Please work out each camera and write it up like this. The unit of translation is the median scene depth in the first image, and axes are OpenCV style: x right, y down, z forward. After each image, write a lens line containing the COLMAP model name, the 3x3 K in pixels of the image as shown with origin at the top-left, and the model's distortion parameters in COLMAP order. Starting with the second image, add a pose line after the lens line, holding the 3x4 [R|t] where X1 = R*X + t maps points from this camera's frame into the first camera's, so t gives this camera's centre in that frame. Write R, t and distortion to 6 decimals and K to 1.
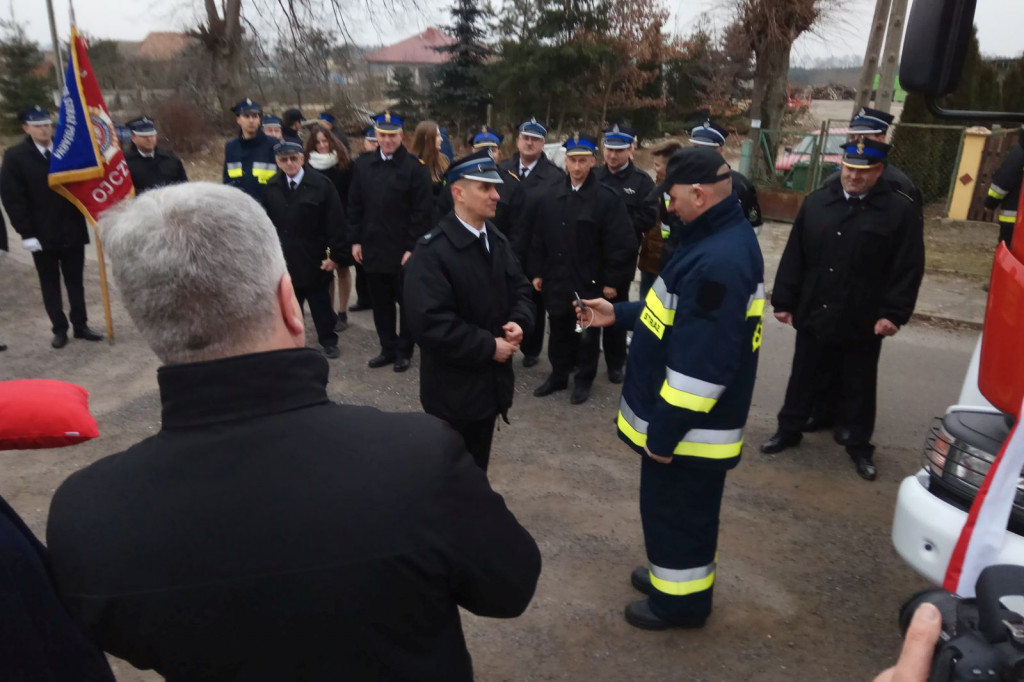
lens RADIAL K [[783.6, 0, 510.6], [0, 783.6, 338.7], [0, 0, 1]] dist [0.109377, -0.154737]
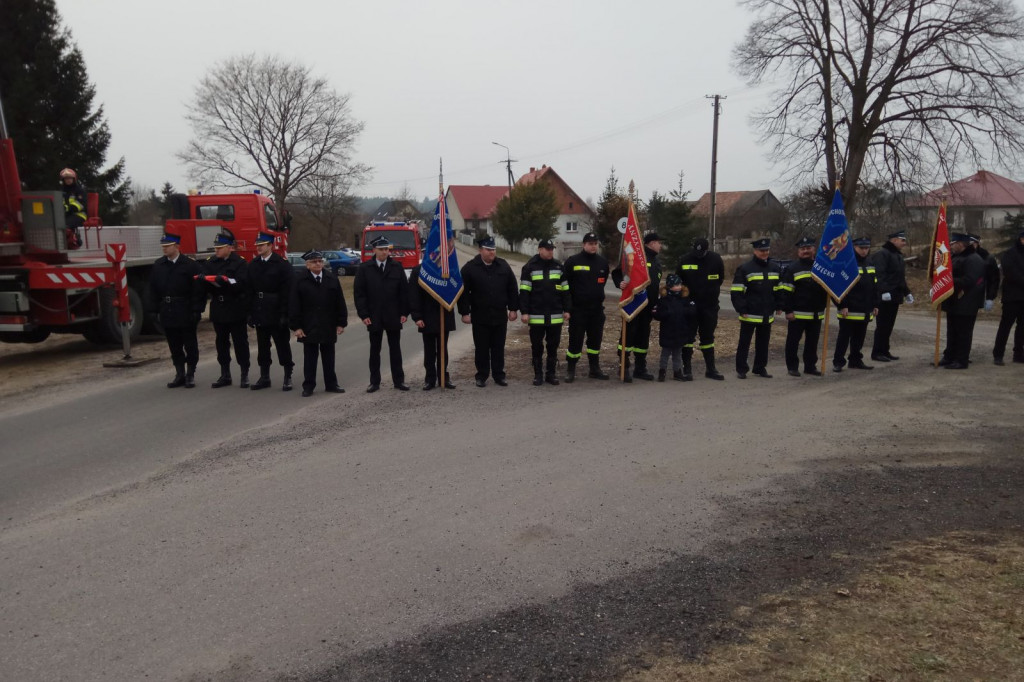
lens RADIAL K [[783.6, 0, 498.8], [0, 783.6, 342.6], [0, 0, 1]] dist [0.109377, -0.154737]
pose [[0.821648, 0.053358, -0.567492, -0.113703], [-0.151446, 0.980259, -0.127104, 0.120323], [0.549507, 0.190379, 0.813509, -0.353797]]
